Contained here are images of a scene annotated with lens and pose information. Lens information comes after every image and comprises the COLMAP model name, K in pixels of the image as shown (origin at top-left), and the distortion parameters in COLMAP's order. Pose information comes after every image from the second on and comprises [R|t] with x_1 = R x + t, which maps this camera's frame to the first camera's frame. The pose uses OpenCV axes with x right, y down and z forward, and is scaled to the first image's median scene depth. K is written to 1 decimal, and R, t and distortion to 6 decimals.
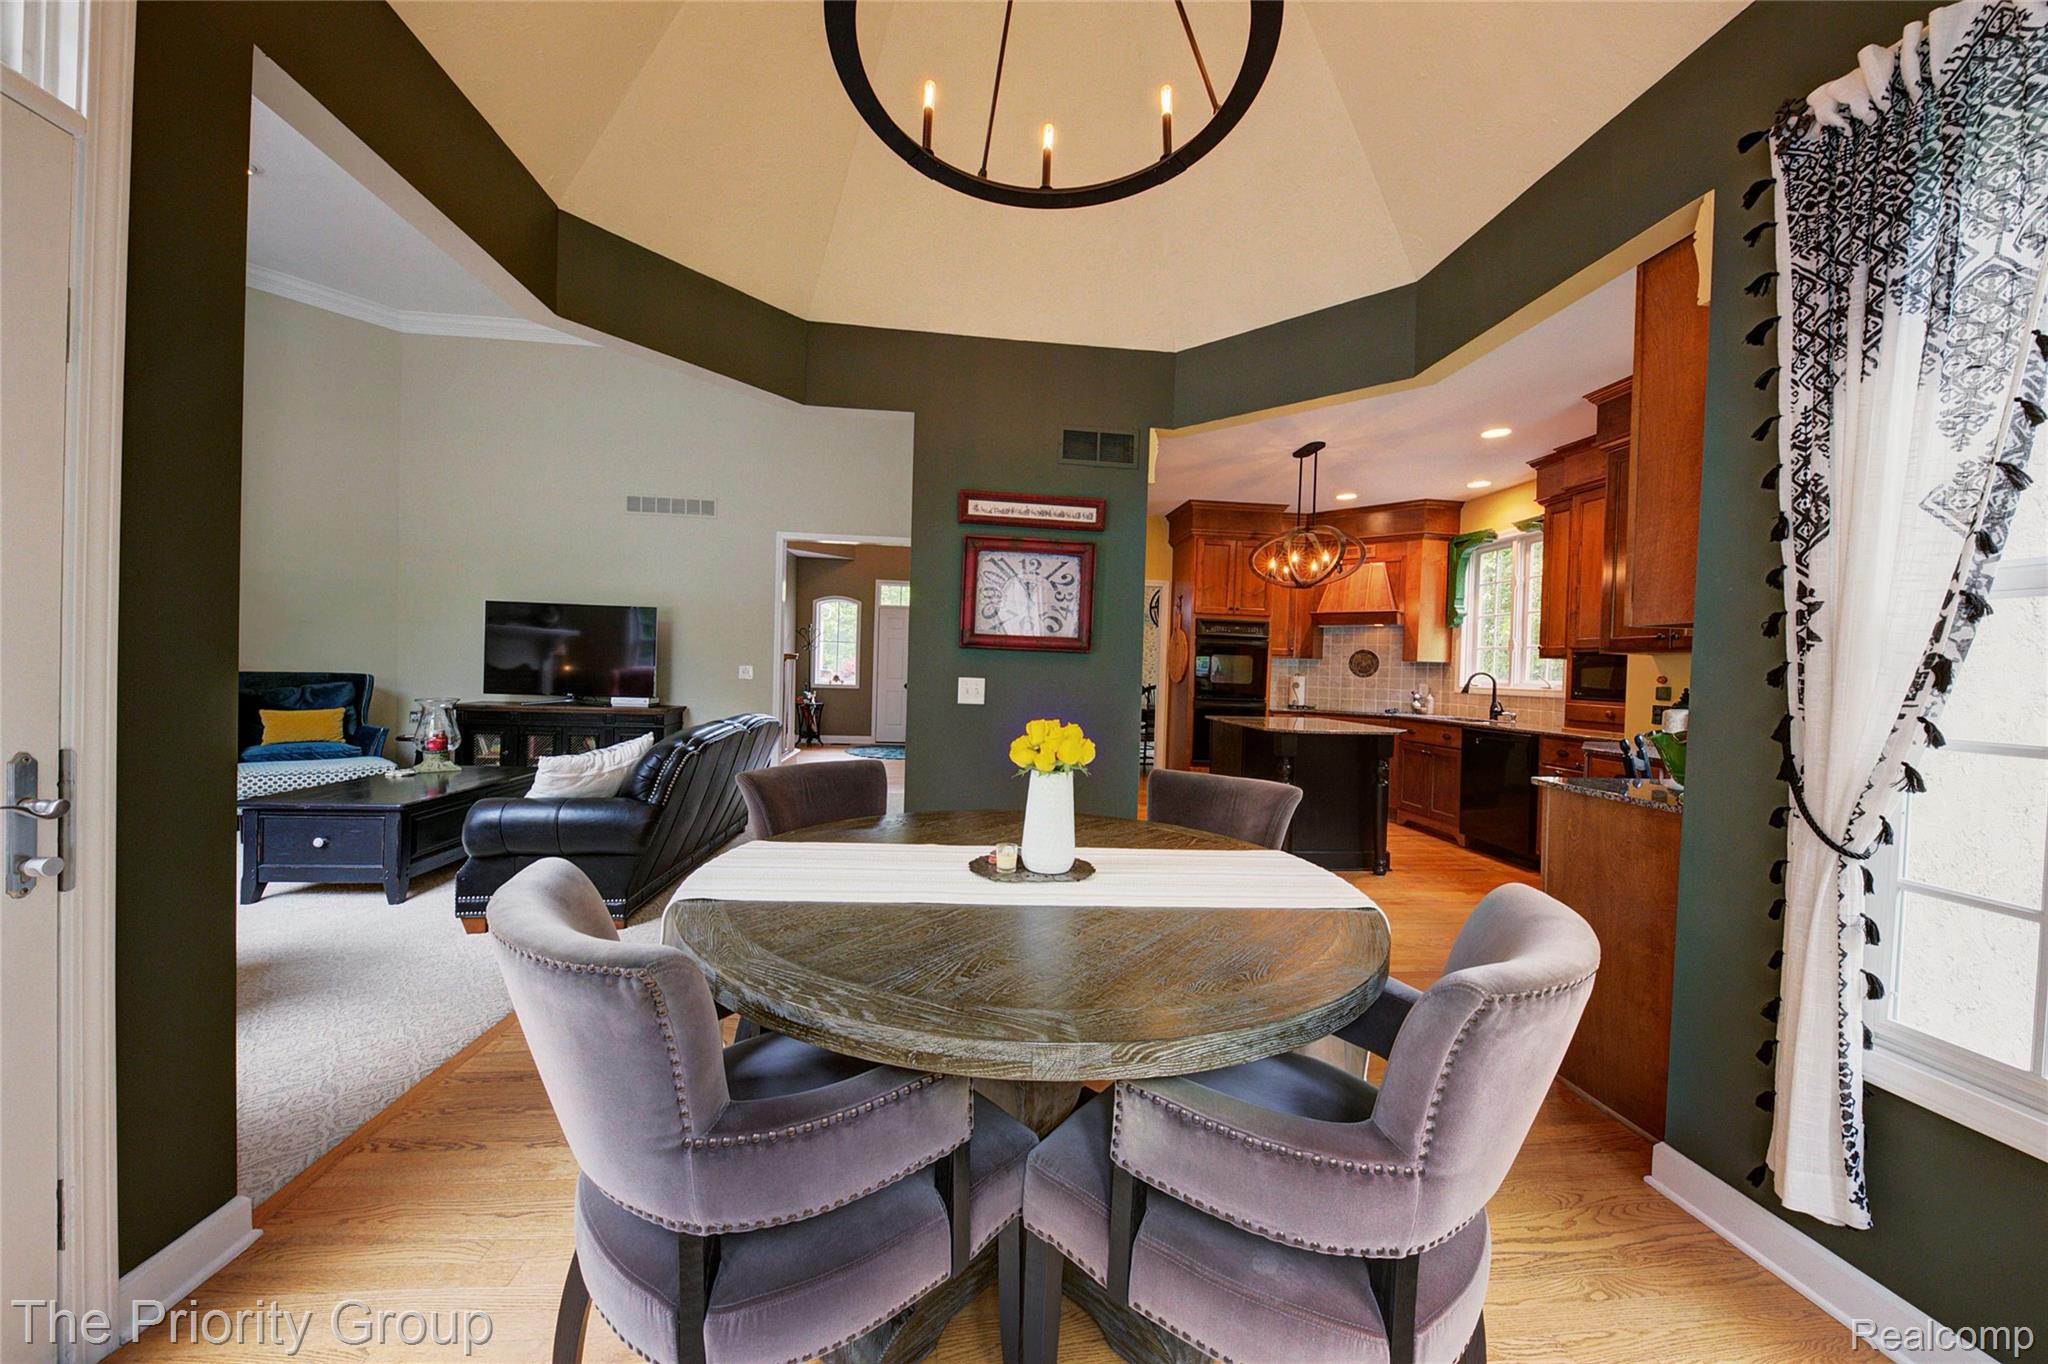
lens RADIAL K [[697.9, 0, 1032.0], [0, 697.9, 675.1], [0, 0, 1]] dist [-0.002422, -0.001353]
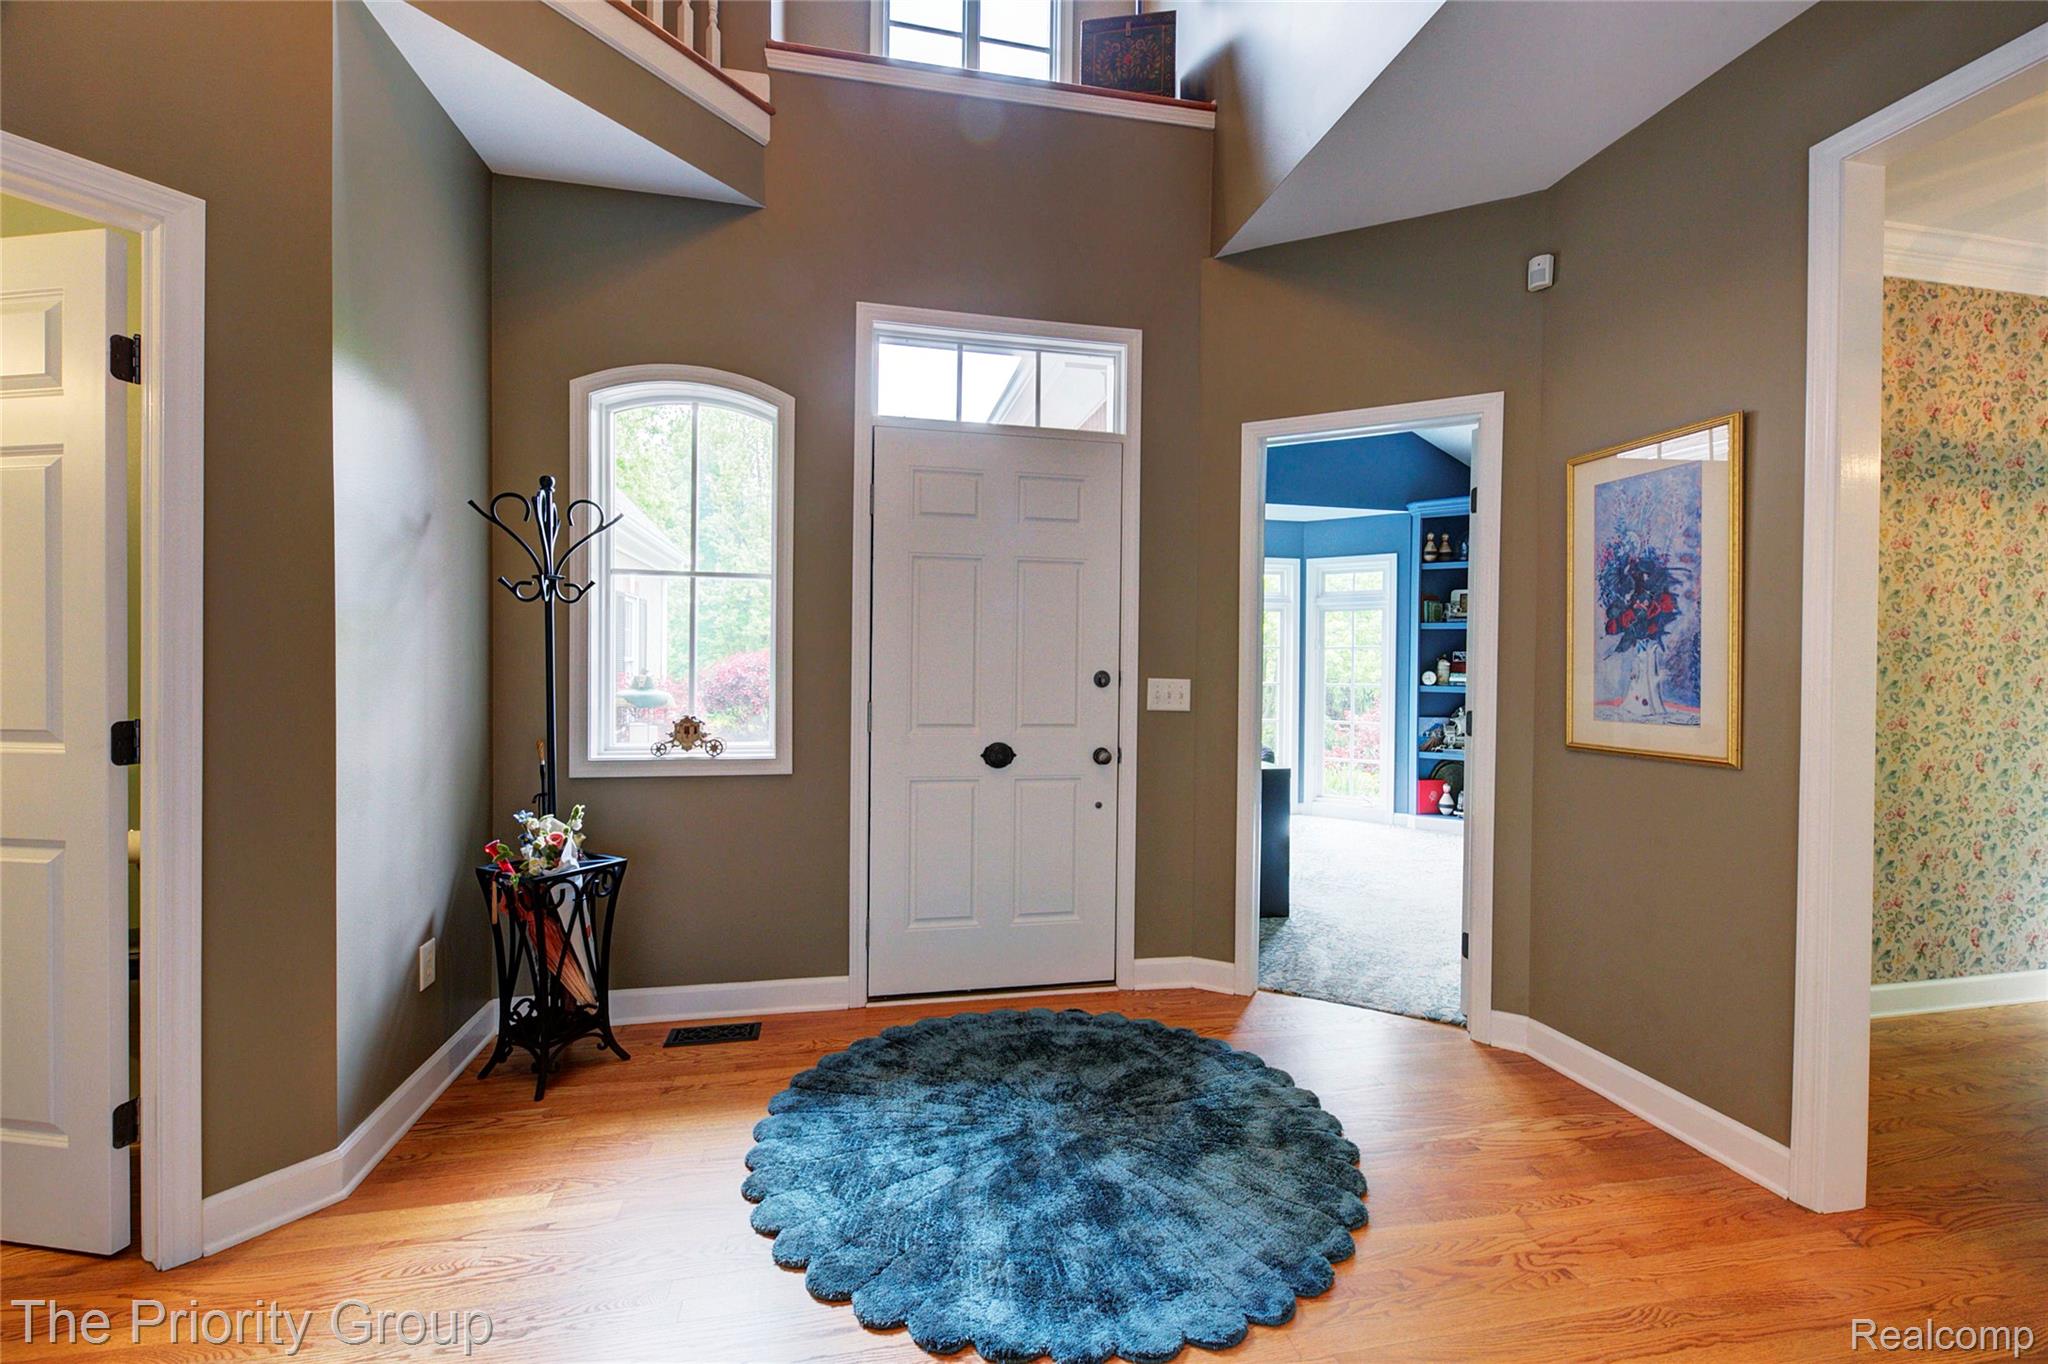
lens RADIAL K [[849.3, 0, 1026.9], [0, 849.3, 680.5], [0, 0, 1]] dist [0.002258, -0.001667]
pose [[0.996323, -0.017513, 0.083863, -0.322388], [0.017283, 0.999845, 0.003471, -0.017112], [-0.083911, -0.002009, 0.996471, 1.189573]]
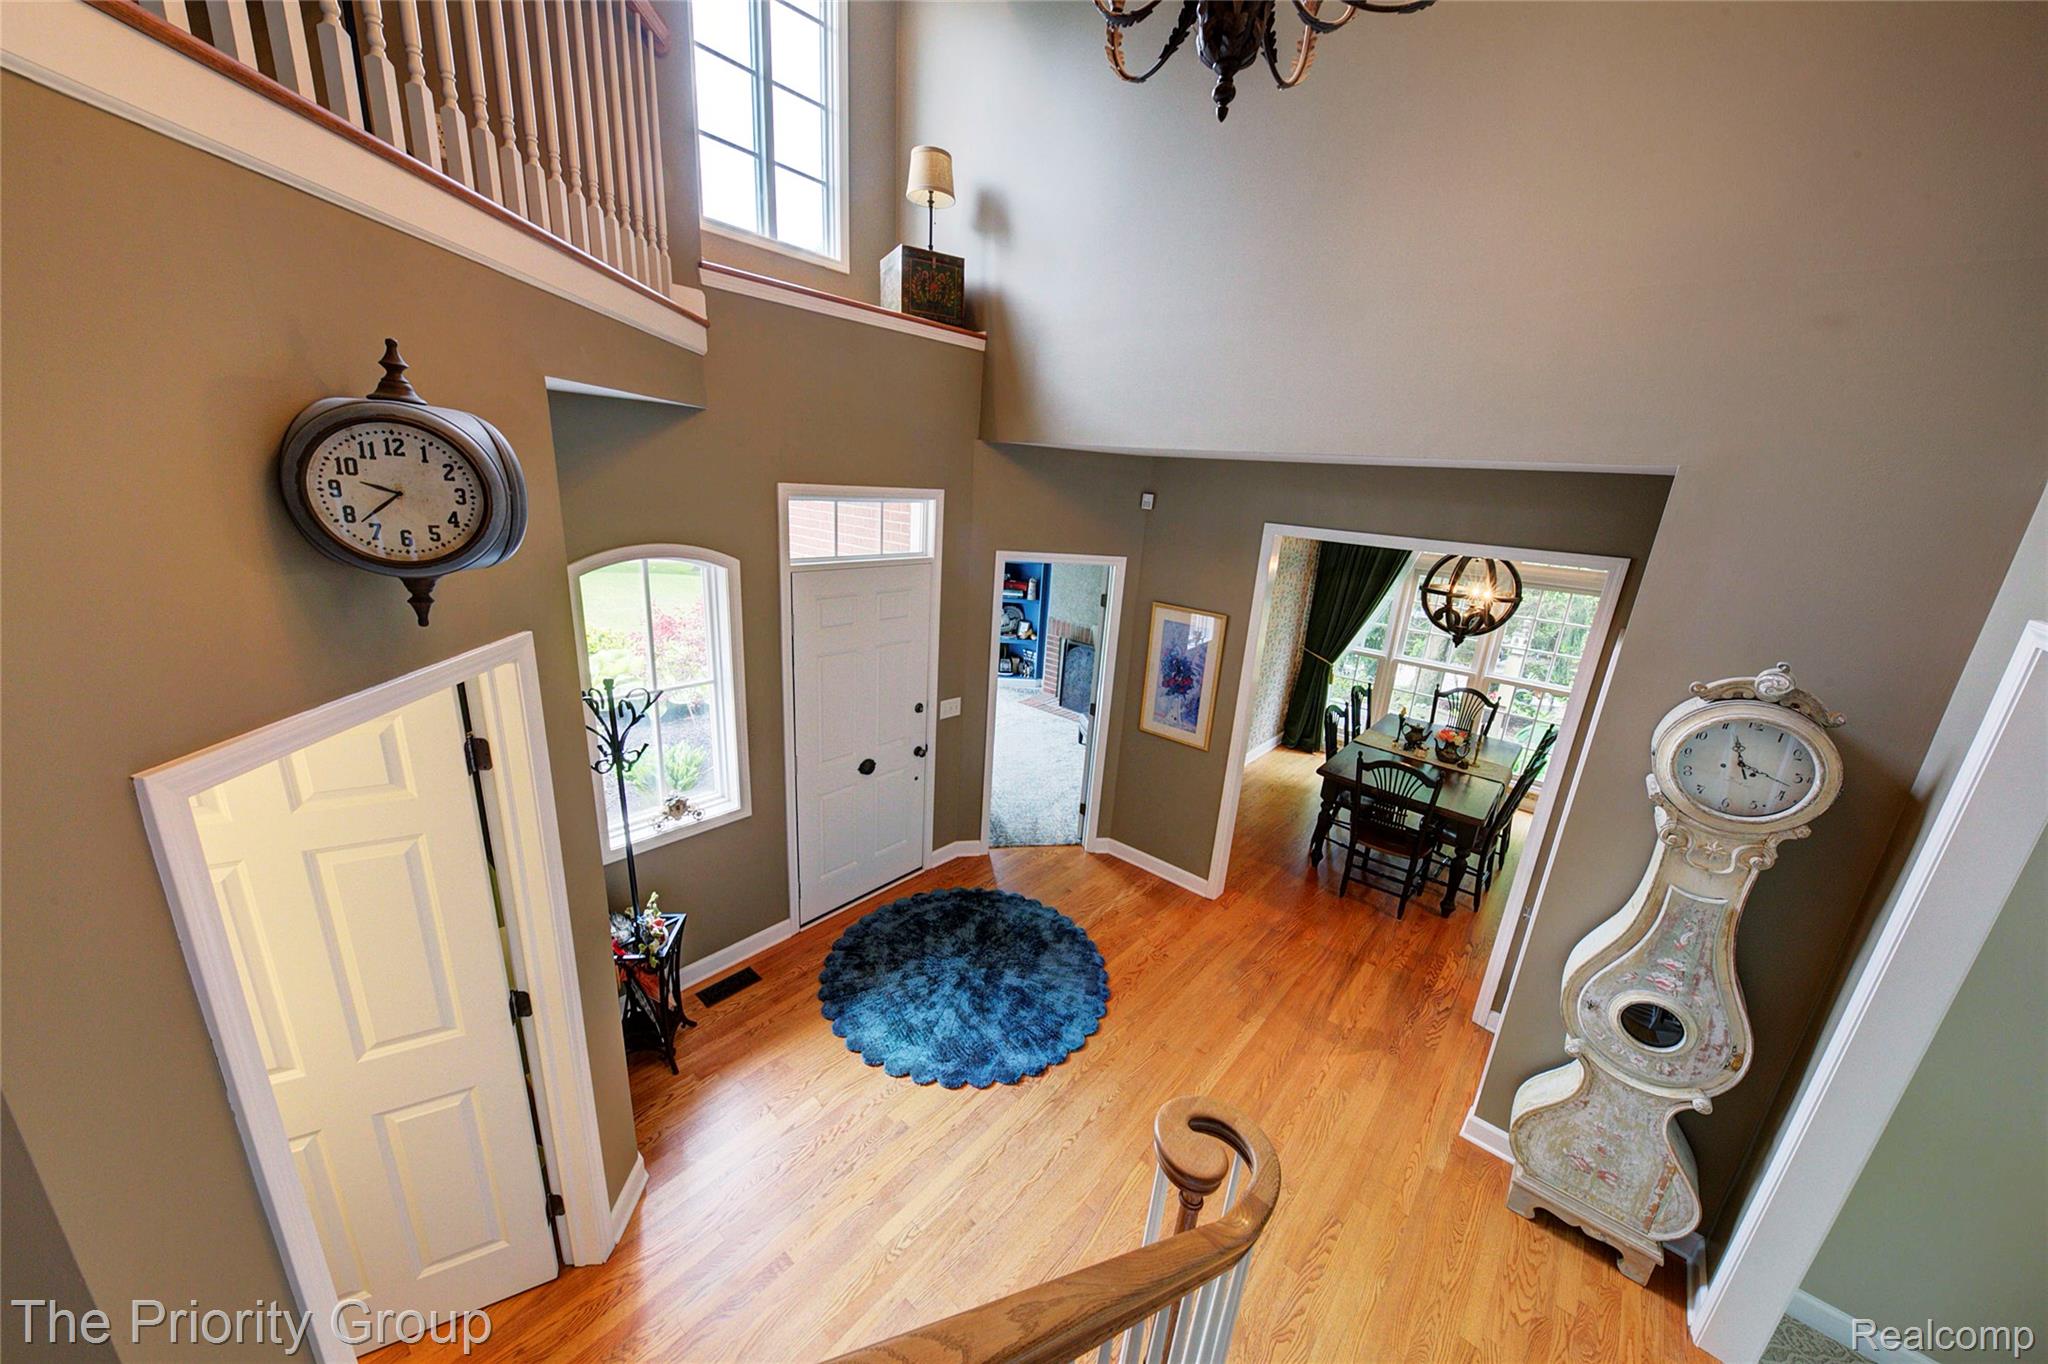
lens RADIAL K [[697.9, 0, 1029.1], [0, 697.9, 677.6], [0, 0, 1]] dist [-0.002422, -0.001353]
pose [[0.740556, -0.166757, 0.650976, -0.591211], [-0.037918, 0.956808, 0.288236, -0.241031], [-0.670924, -0.238138, 0.702247, 1.144407]]
